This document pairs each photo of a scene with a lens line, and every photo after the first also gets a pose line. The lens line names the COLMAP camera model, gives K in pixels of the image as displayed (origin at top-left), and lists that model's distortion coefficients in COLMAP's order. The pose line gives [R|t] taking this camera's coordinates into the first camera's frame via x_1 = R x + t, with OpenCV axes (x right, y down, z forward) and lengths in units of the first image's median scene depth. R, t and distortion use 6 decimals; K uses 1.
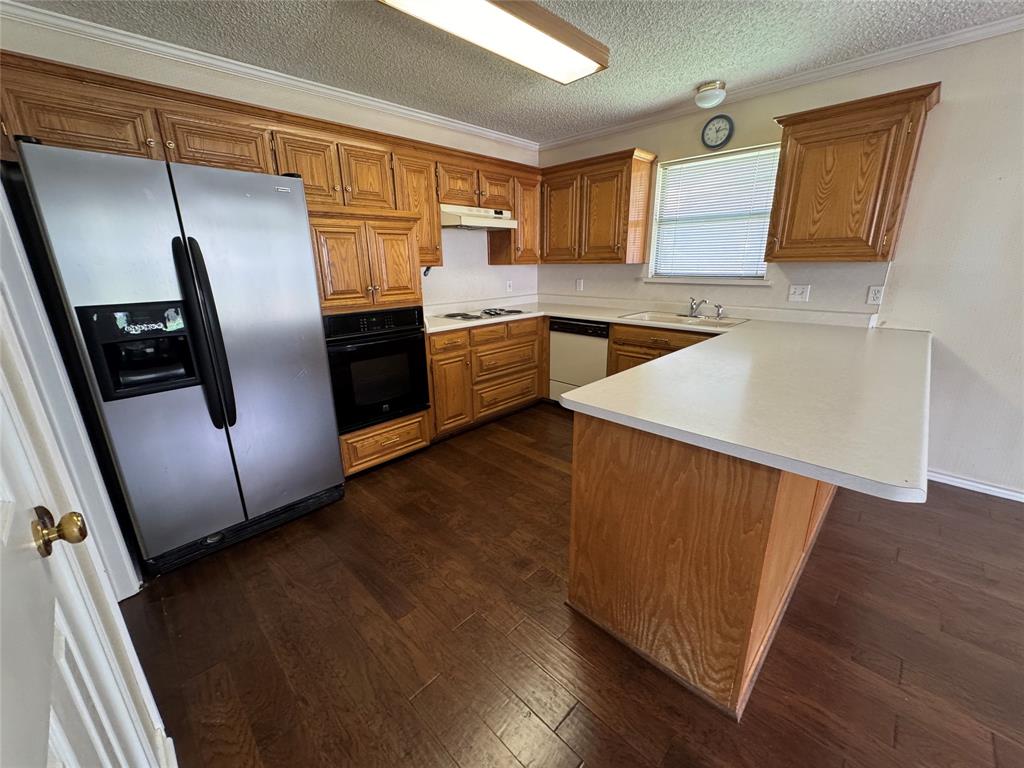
lens RADIAL K [[410.7, 0, 510.1], [0, 410.7, 381.5], [0, 0, 1]] dist [-0.001058, -0.000300]
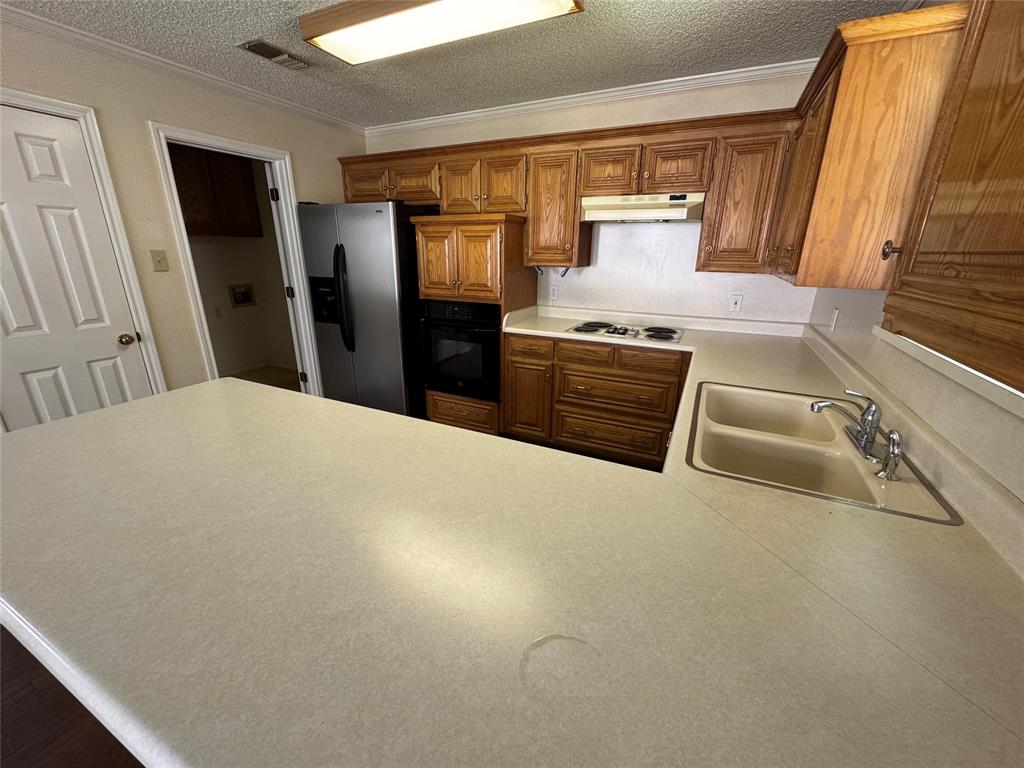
lens RADIAL K [[410.7, 0, 510.5], [0, 410.7, 384.7], [0, 0, 1]] dist [-0.001058, -0.000300]
pose [[0.321013, 0.315606, -0.892941, 0.729459], [-0.281460, 0.932034, 0.228238, -0.223362], [0.904285, 0.178060, 0.388025, 0.611385]]
